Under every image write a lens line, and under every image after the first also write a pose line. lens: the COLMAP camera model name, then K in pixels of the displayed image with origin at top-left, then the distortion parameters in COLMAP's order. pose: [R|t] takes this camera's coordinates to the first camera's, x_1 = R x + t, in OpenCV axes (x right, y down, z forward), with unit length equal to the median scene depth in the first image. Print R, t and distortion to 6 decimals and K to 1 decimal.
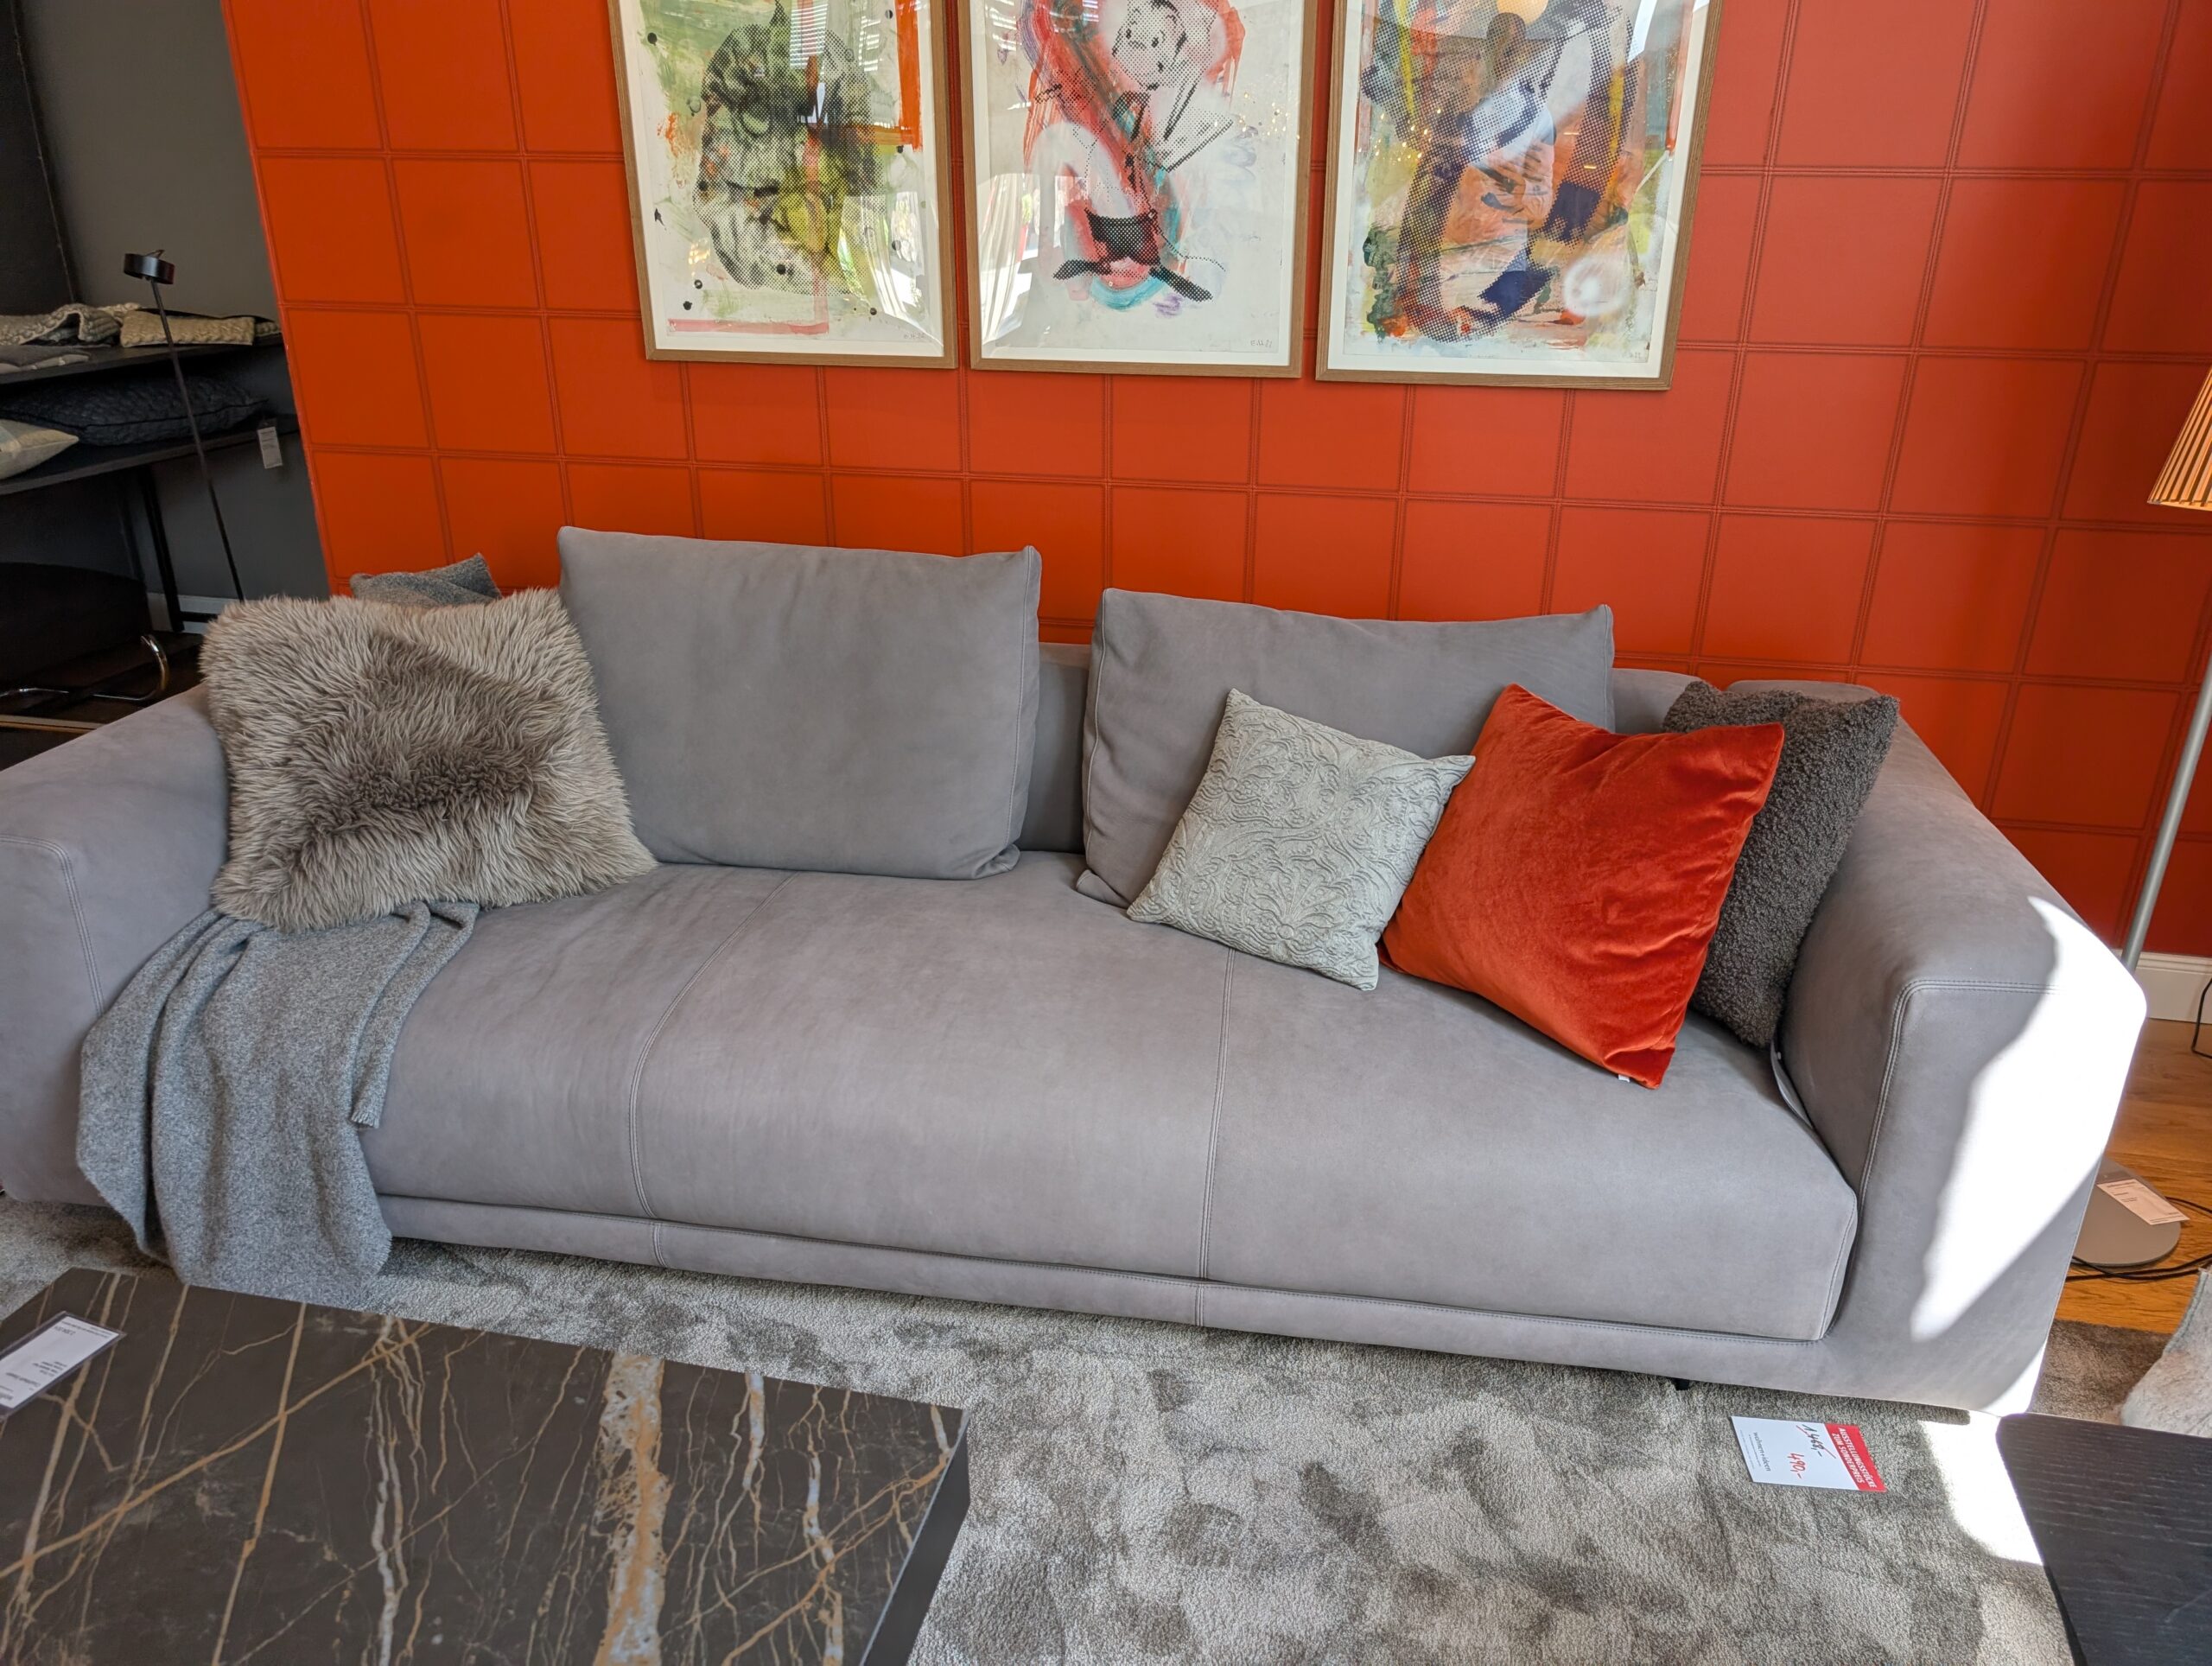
lens RADIAL K [[1593.7, 0, 1138.4], [0, 1593.7, 841.4], [0, 0, 1]] dist [0.001649, 0.002131]
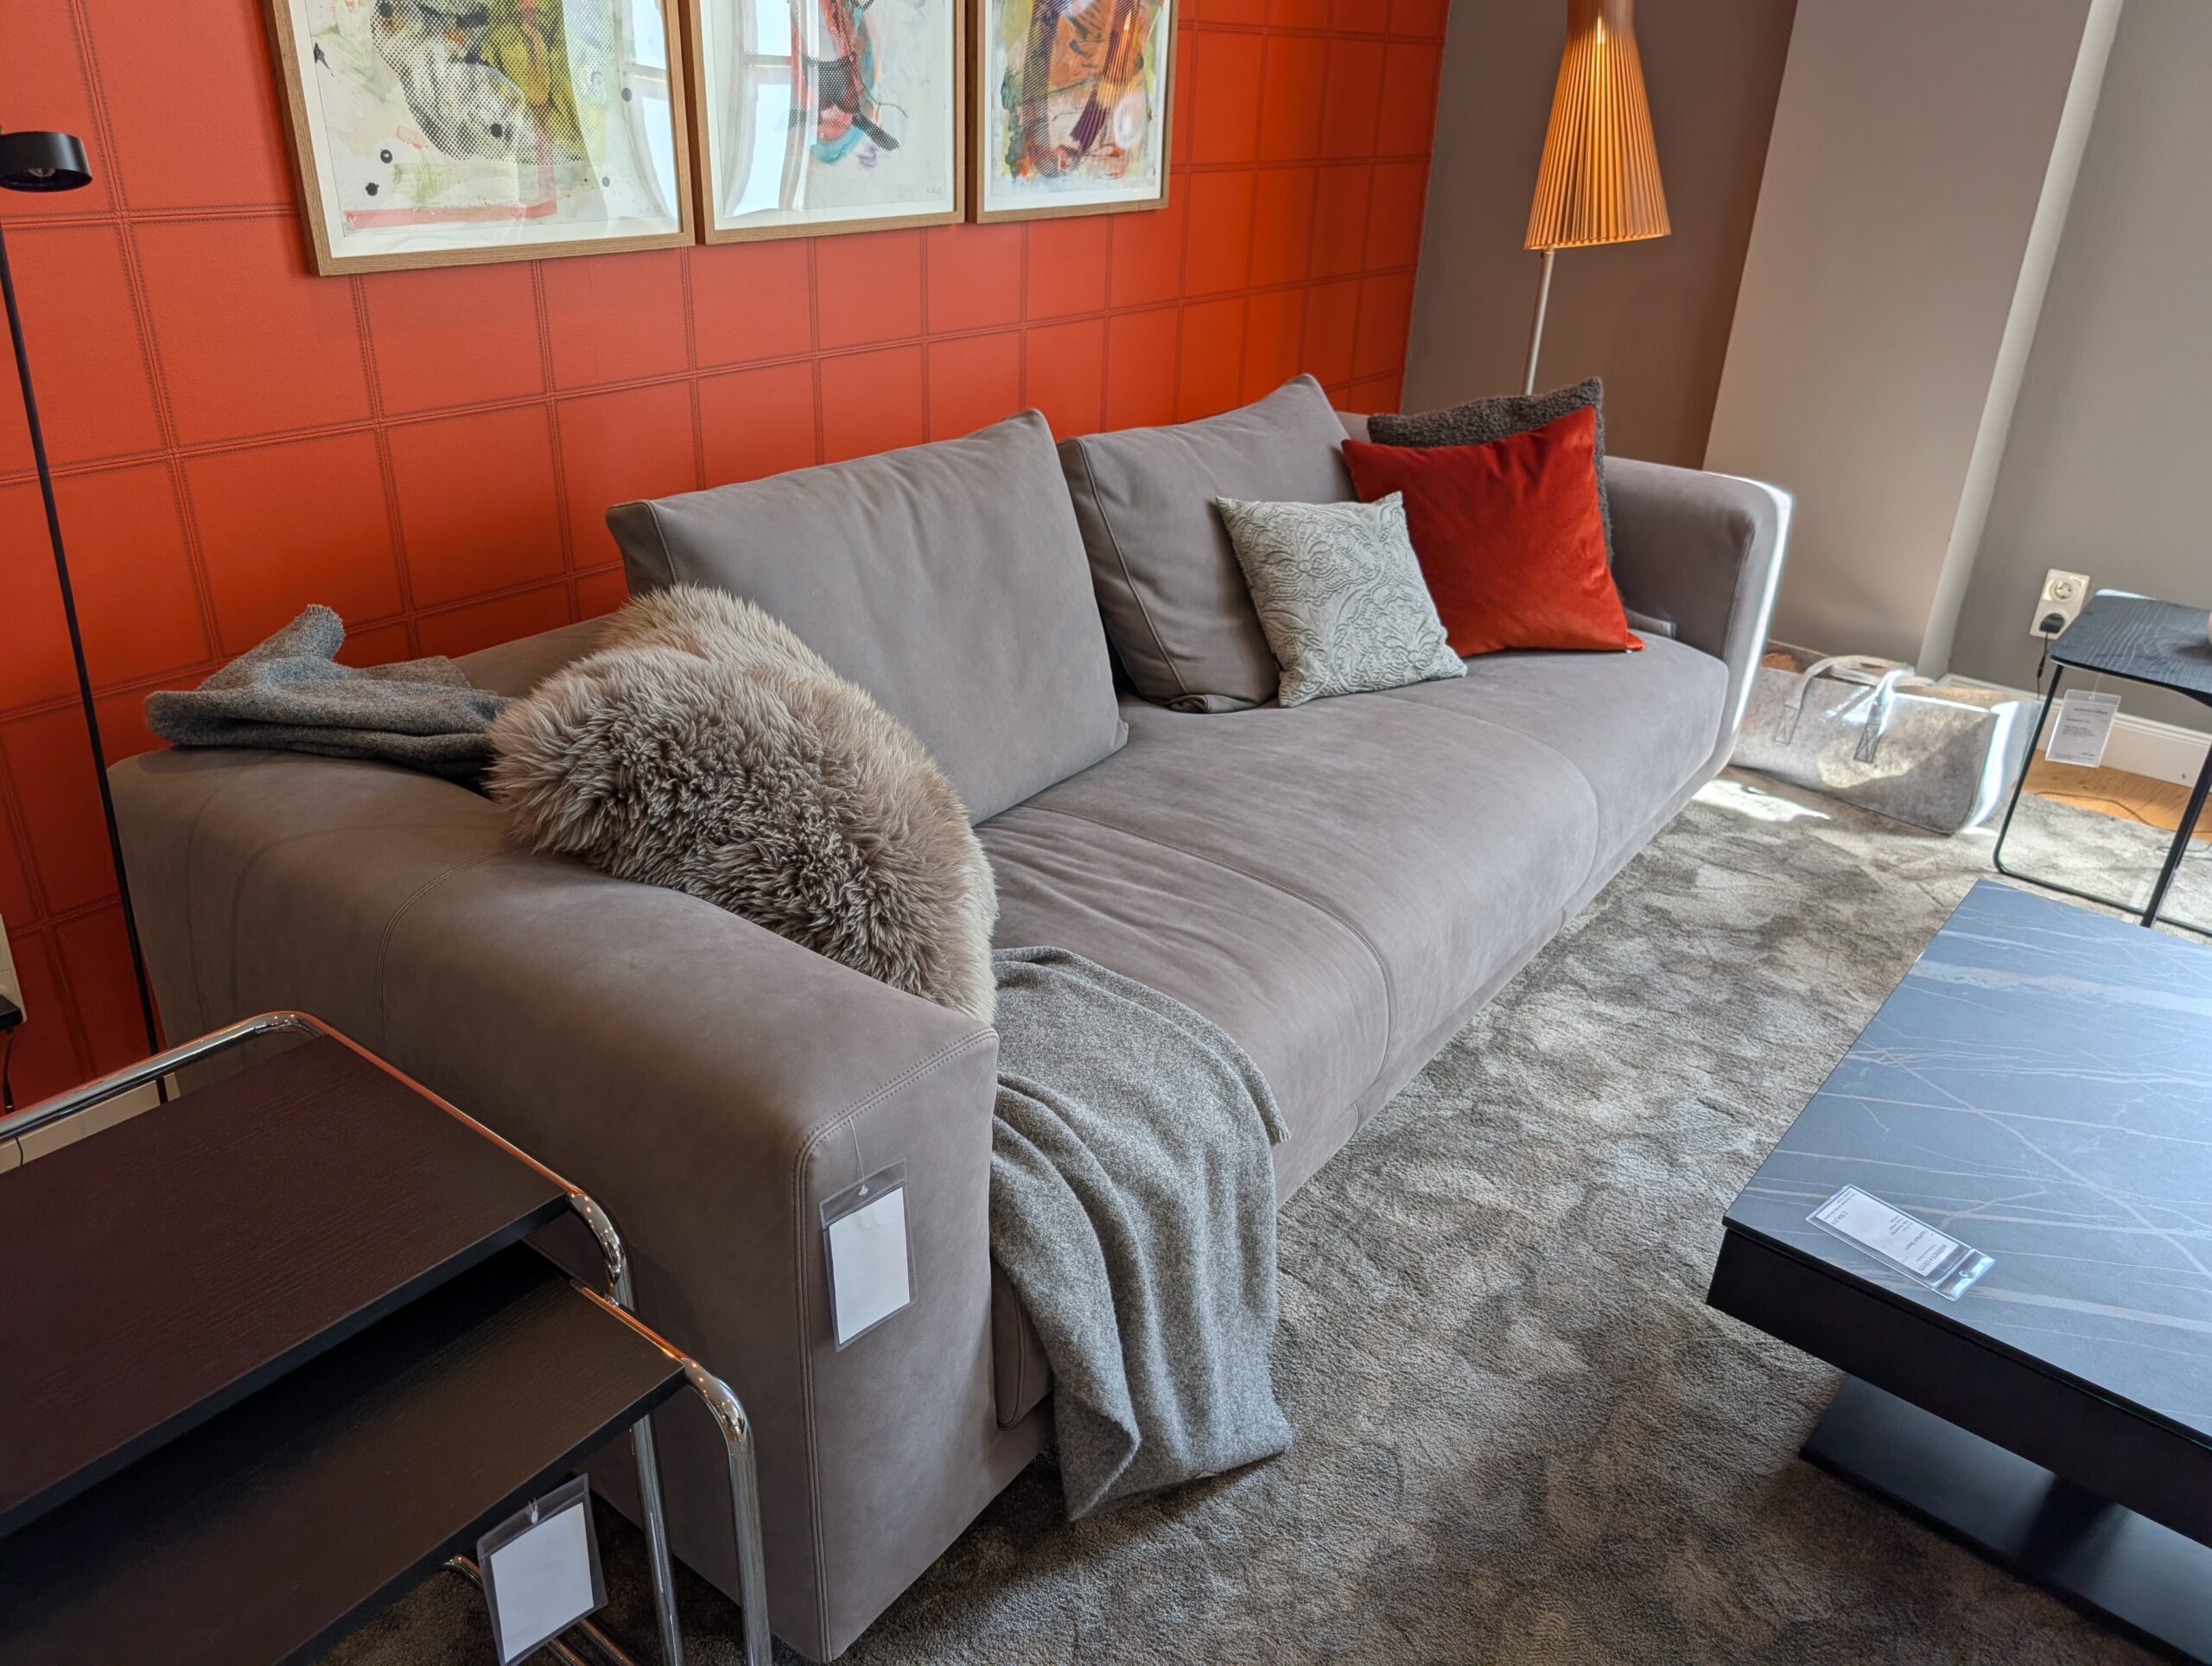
lens RADIAL K [[1598.3, 0, 1083.4], [0, 1598.3, 839.2], [0, 0, 1]] dist [0.009642, -0.009002]
pose [[0.466251, -0.383607, 0.797155, -0.858809], [0.316853, 0.913726, 0.254378, -0.169223], [-0.825962, 0.133977, 0.547573, 0.433021]]
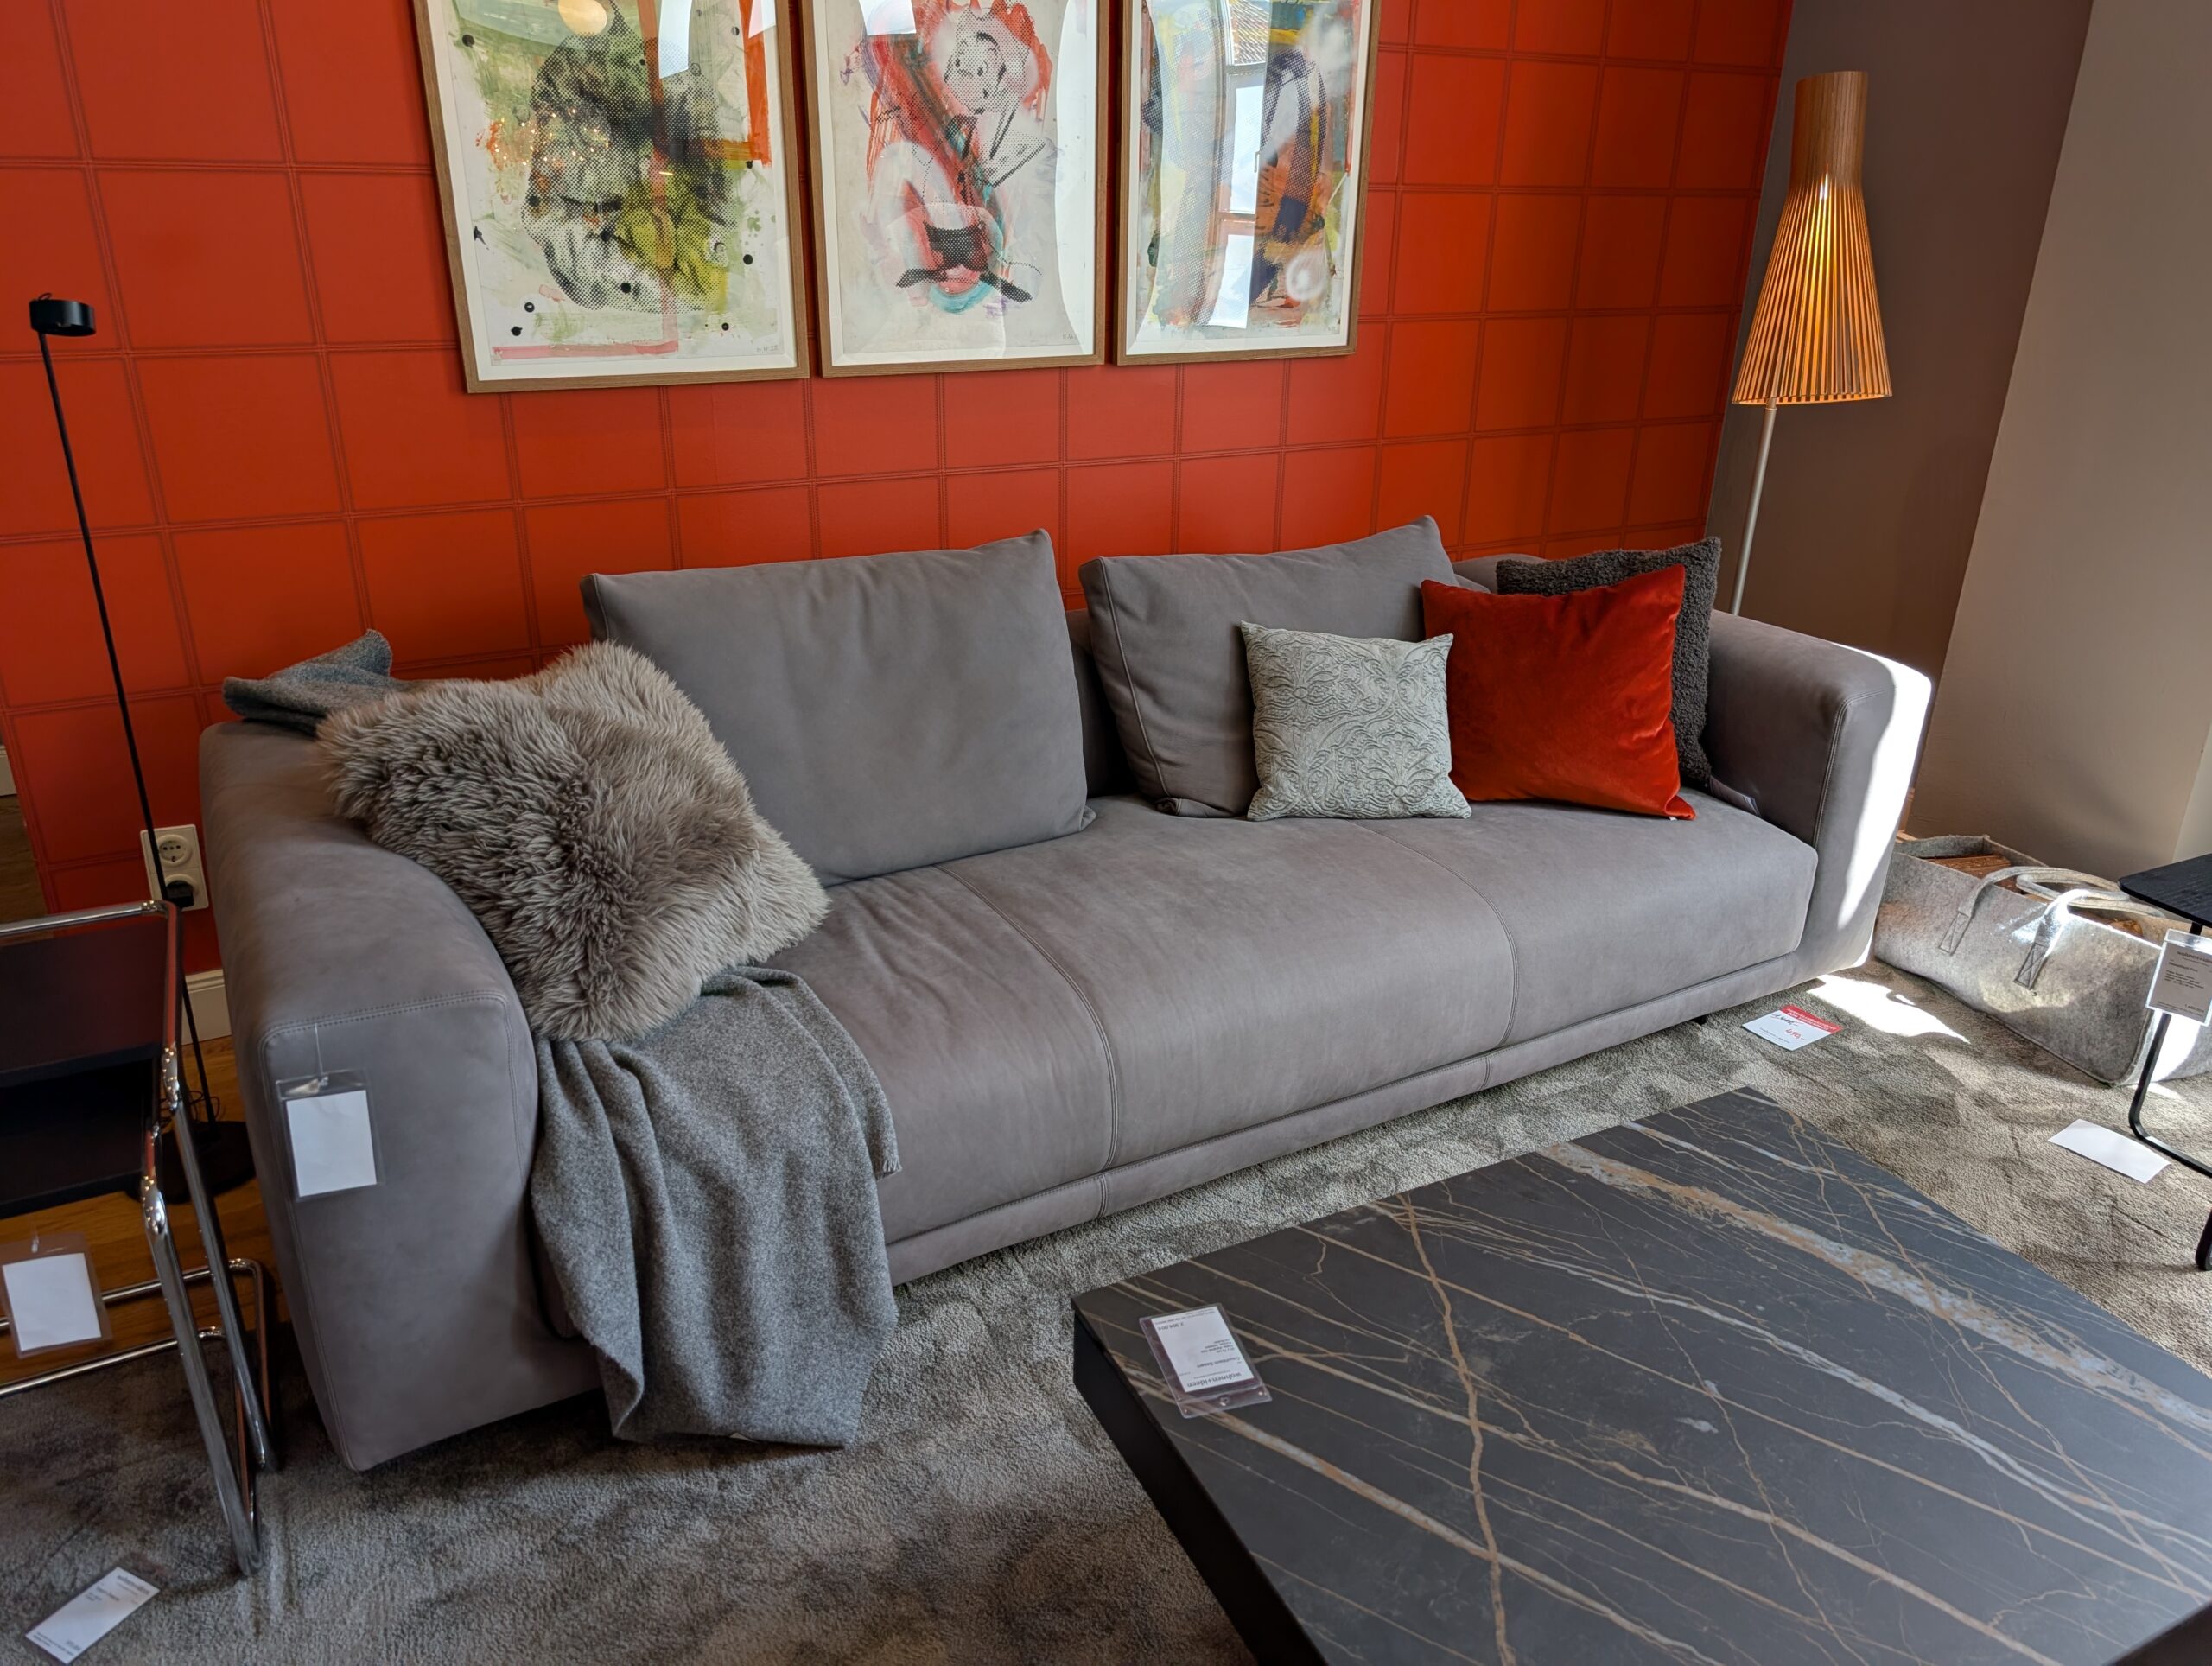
lens RADIAL K [[1591.2, 0, 1118.0], [0, 1591.2, 829.6], [0, 0, 1]] dist [0.003094, 0.003208]
pose [[0.779495, -0.235249, 0.580556, -0.657947], [0.232979, 0.969193, 0.079915, -0.053706], [-0.581471, 0.072964, 0.810289, 0.081024]]
